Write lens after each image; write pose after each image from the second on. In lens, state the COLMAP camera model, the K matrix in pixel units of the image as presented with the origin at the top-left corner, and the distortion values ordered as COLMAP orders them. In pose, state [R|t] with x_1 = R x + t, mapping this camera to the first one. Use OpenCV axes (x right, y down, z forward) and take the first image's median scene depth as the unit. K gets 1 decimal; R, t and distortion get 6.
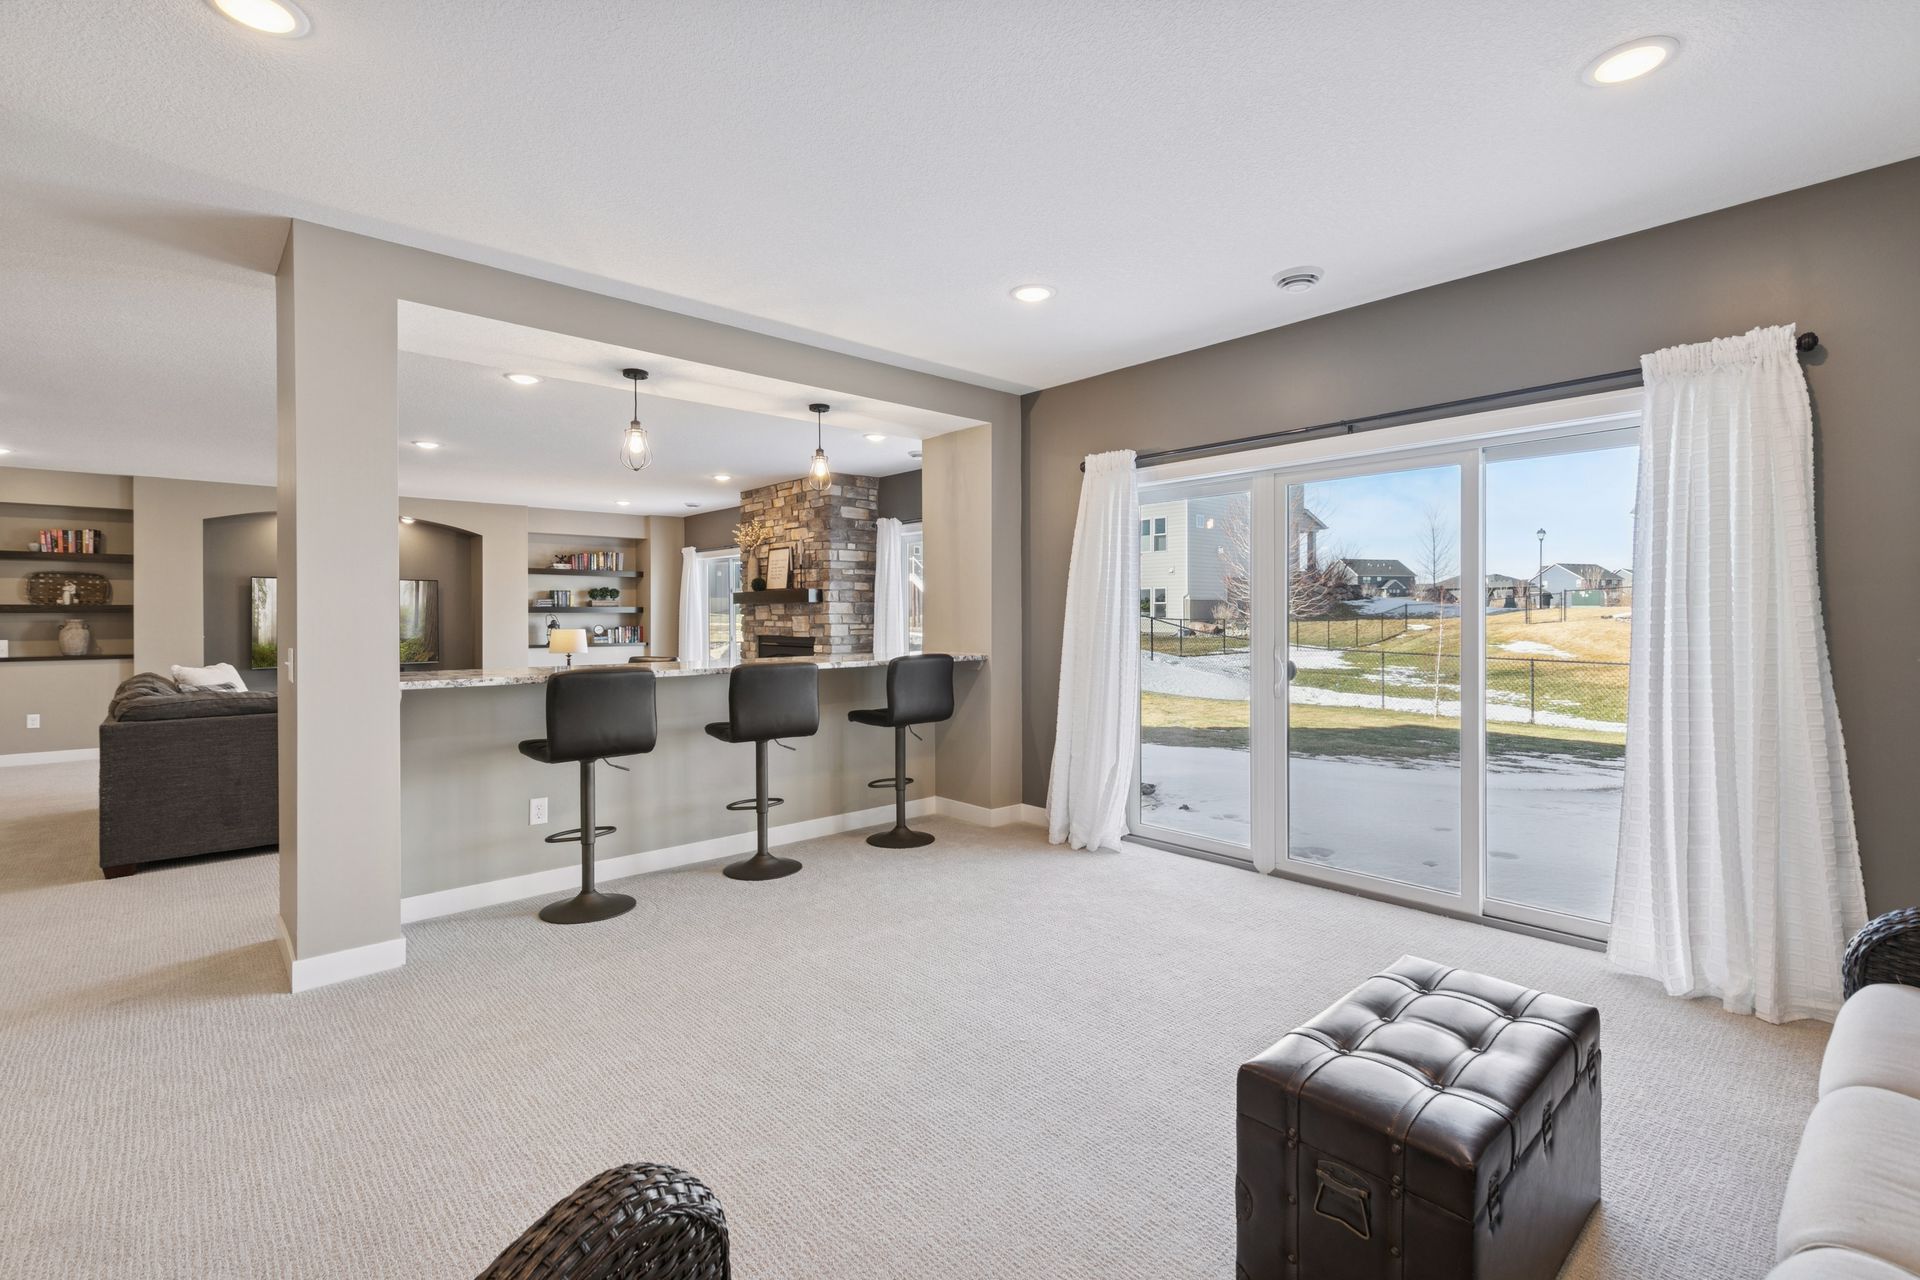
lens RADIAL K [[877.3, 0, 966.6], [0, 877.3, 614.9], [0, 0, 1]] dist [0.011534, -0.000207]
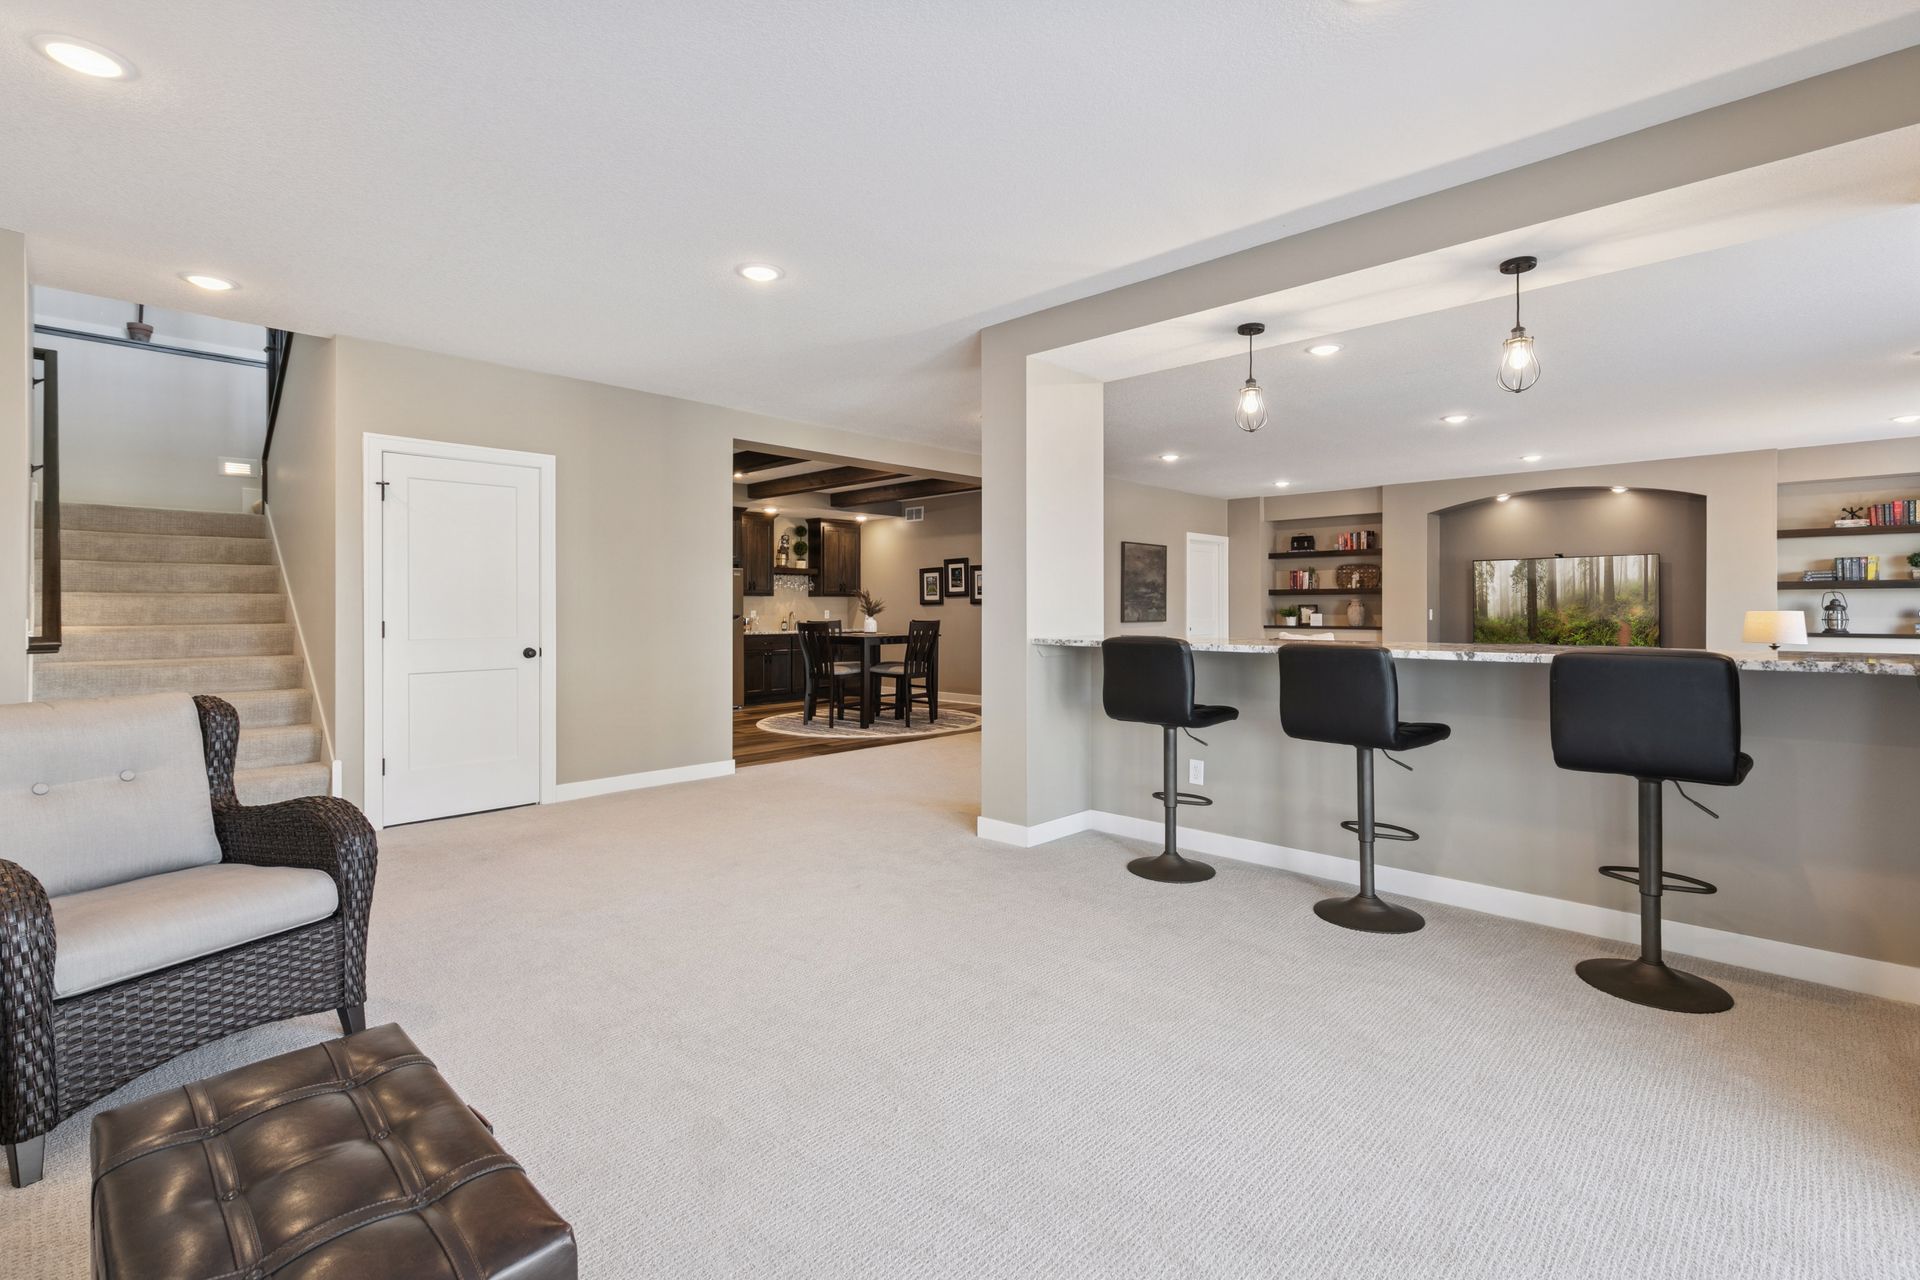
lens RADIAL K [[877.3, 0, 966.6], [0, 877.3, 614.9], [0, 0, 1]] dist [0.011534, -0.000207]
pose [[0.077931, 0.013397, -0.996869, 0.264117], [0.003360, 0.999900, 0.013701, 0.008170], [0.996953, -0.004417, 0.077878, 0.307137]]
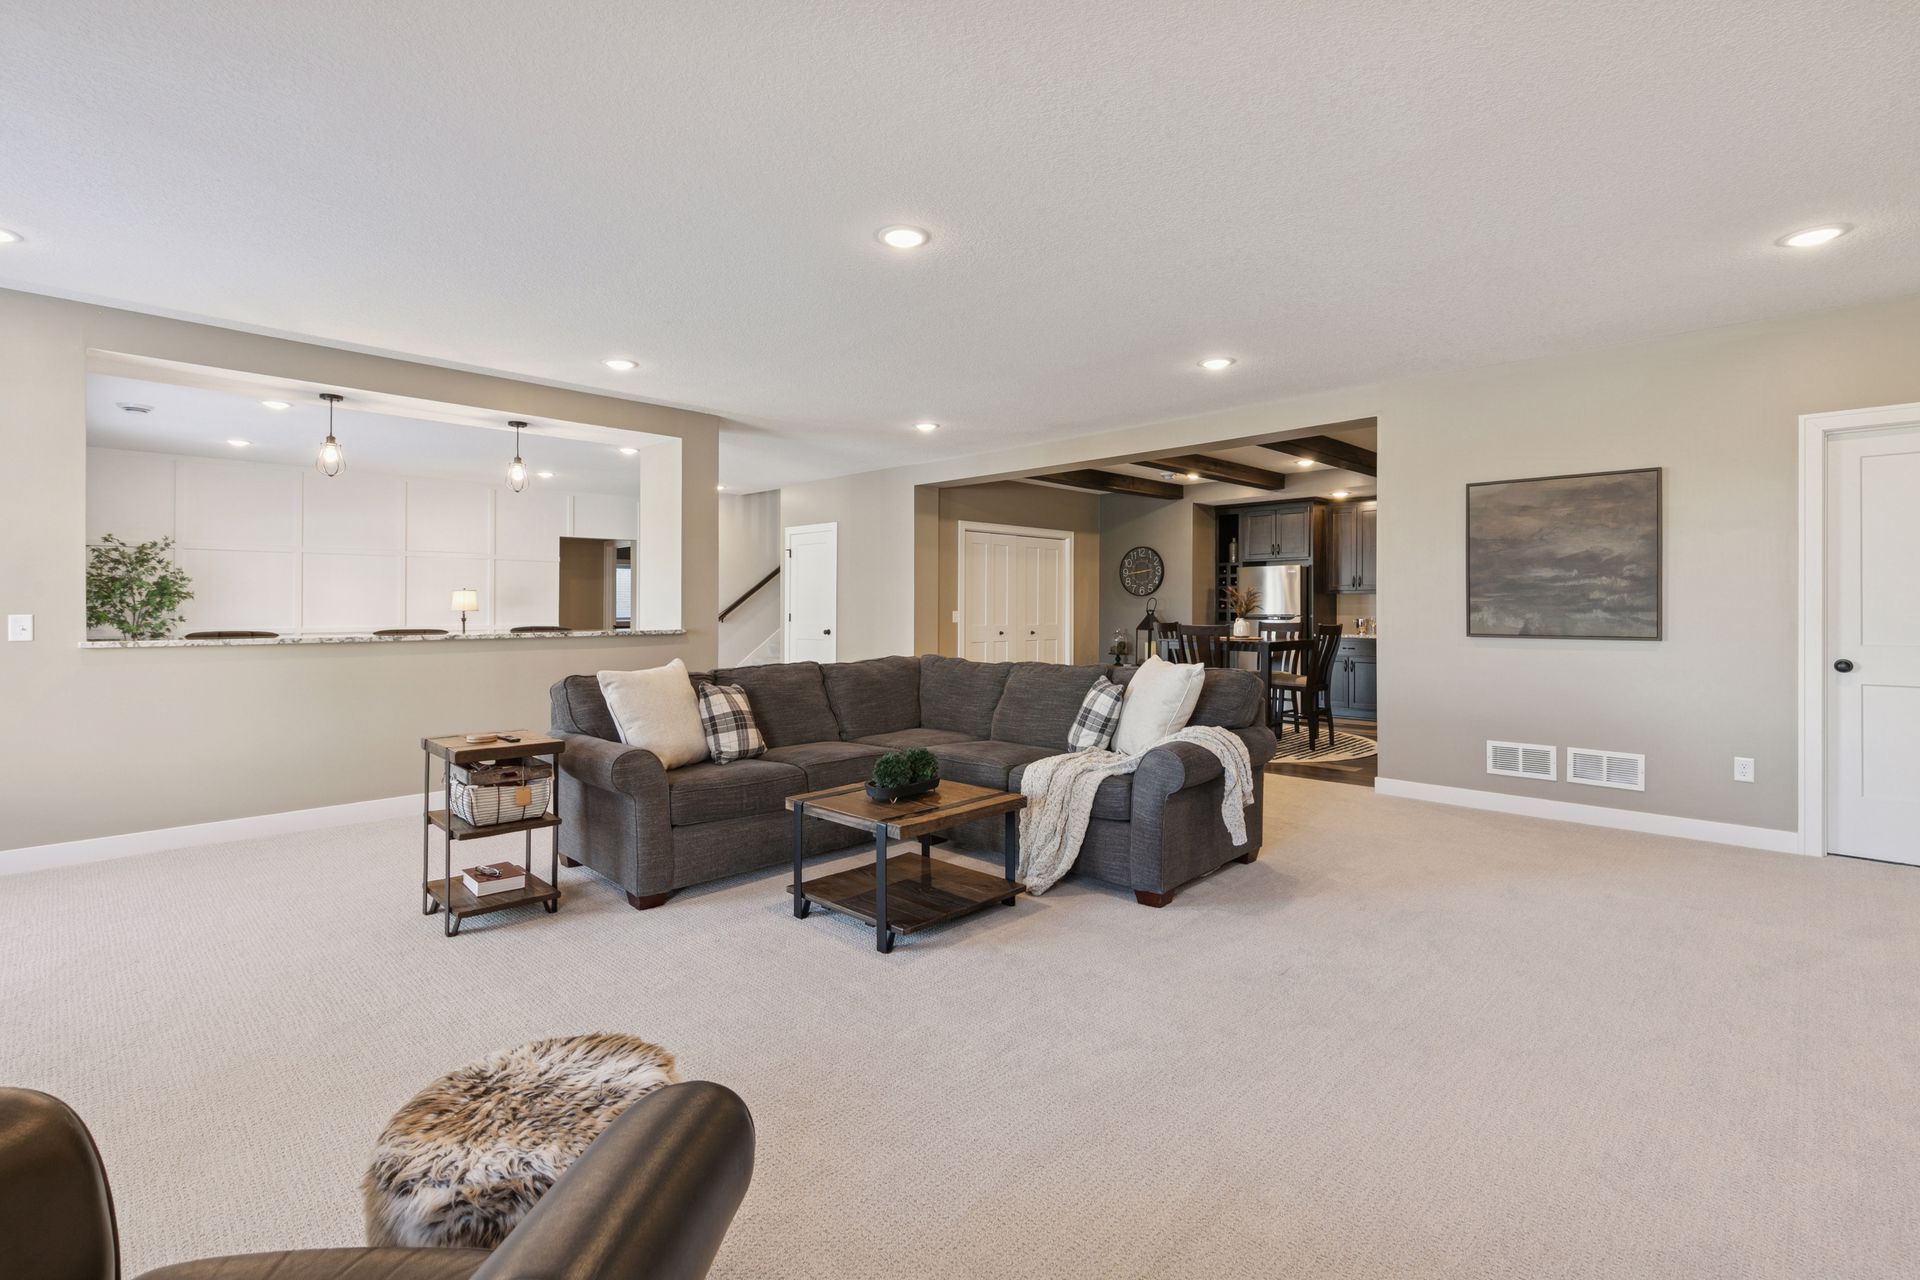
lens RADIAL K [[877.3, 0, 966.6], [0, 877.3, 614.9], [0, 0, 1]] dist [0.011534, -0.000207]
pose [[-0.997530, 0.004234, -0.070116, -0.497083], [0.003879, 0.999979, 0.005202, 0.015242], [0.070136, 0.004918, -0.997525, 1.218251]]
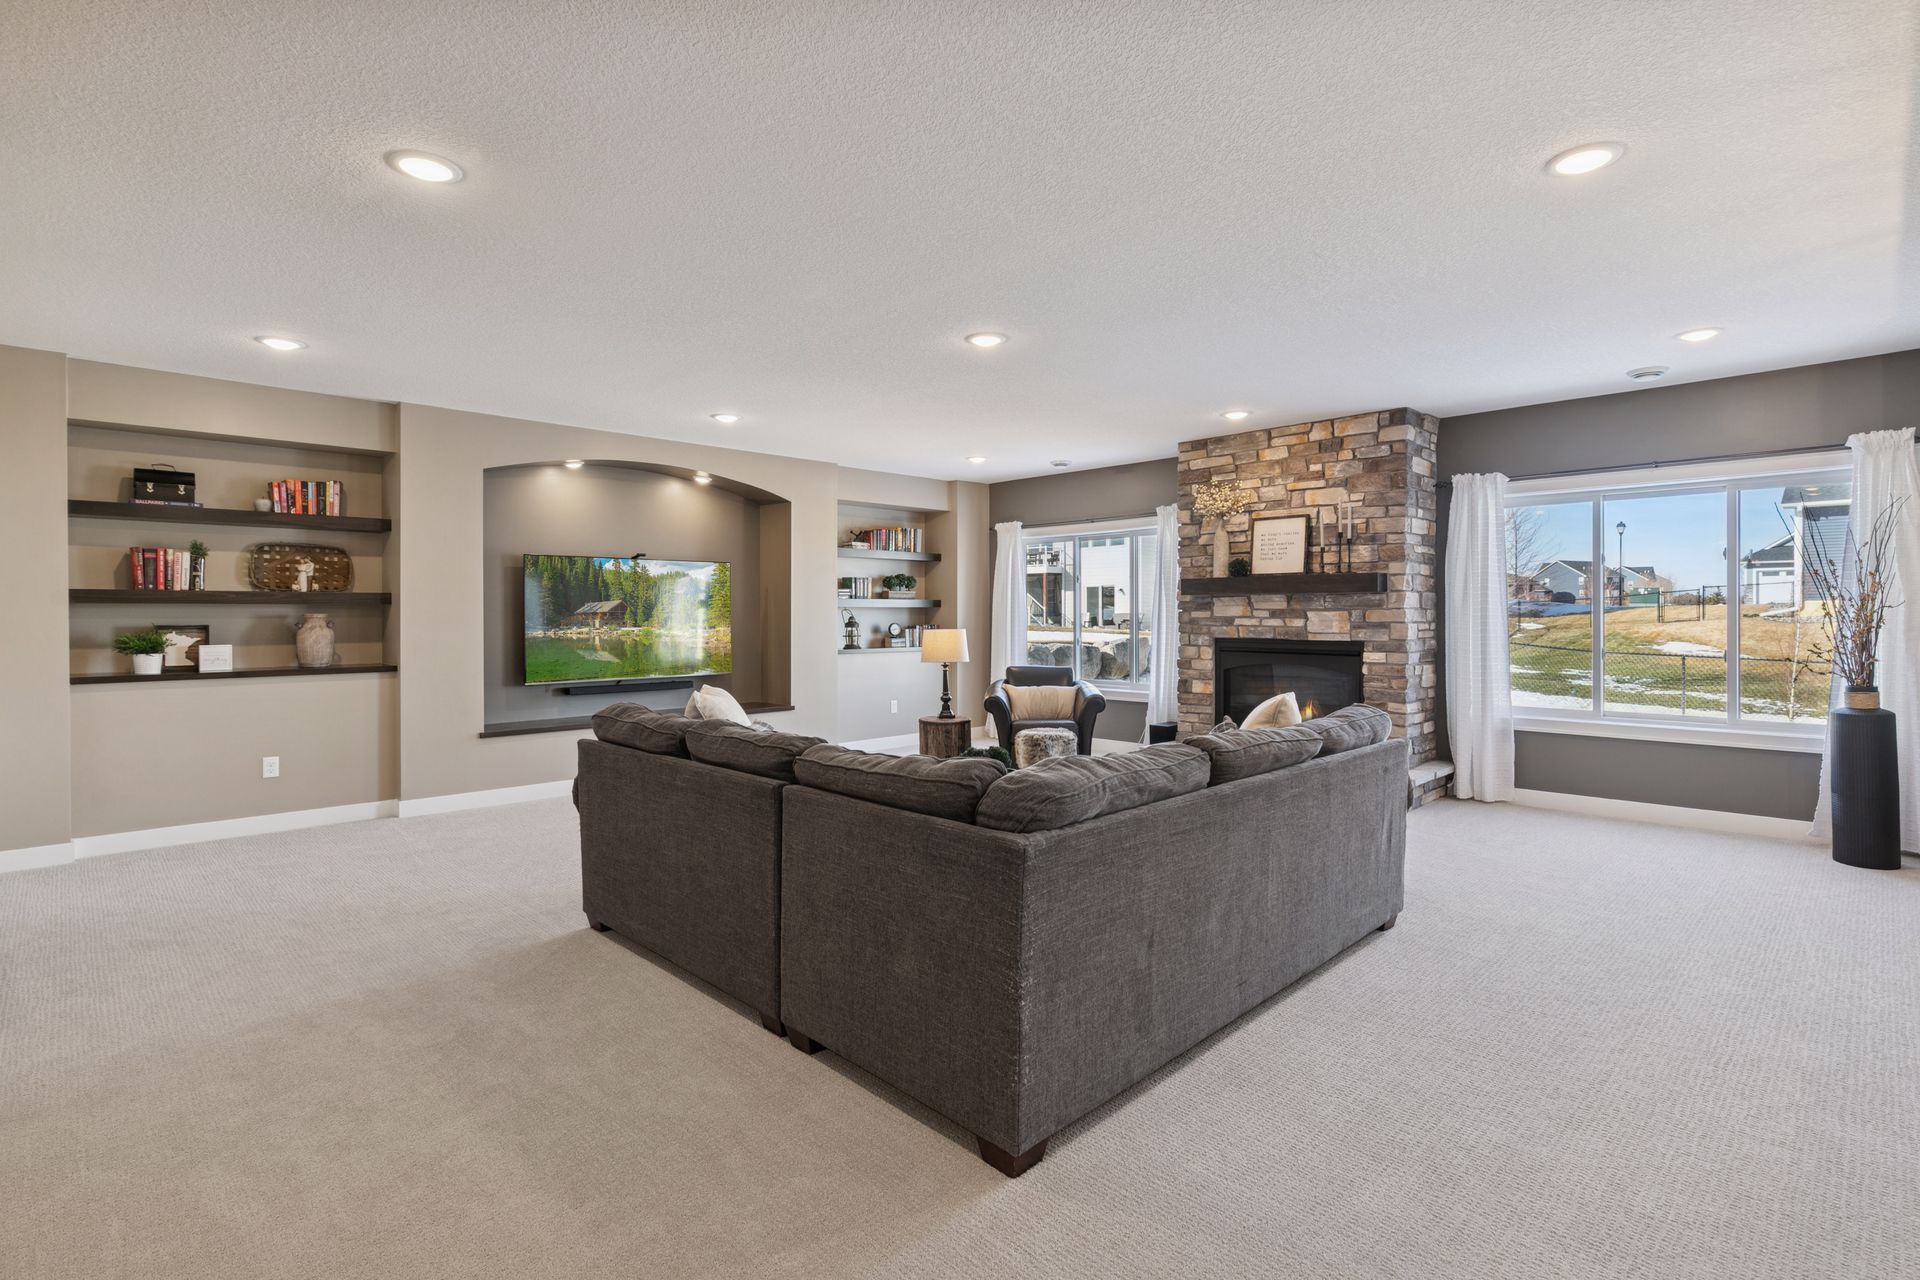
lens RADIAL K [[916.6, 0, 968.6], [0, 916.6, 613.8], [0, 0, 1]] dist [0.002808, -0.000272]
pose [[0.998956, 0.002039, 0.045645, -0.532445], [-0.002120, 0.999996, 0.001724, 0.002782], [-0.045641, -0.001819, 0.998956, 0.275830]]
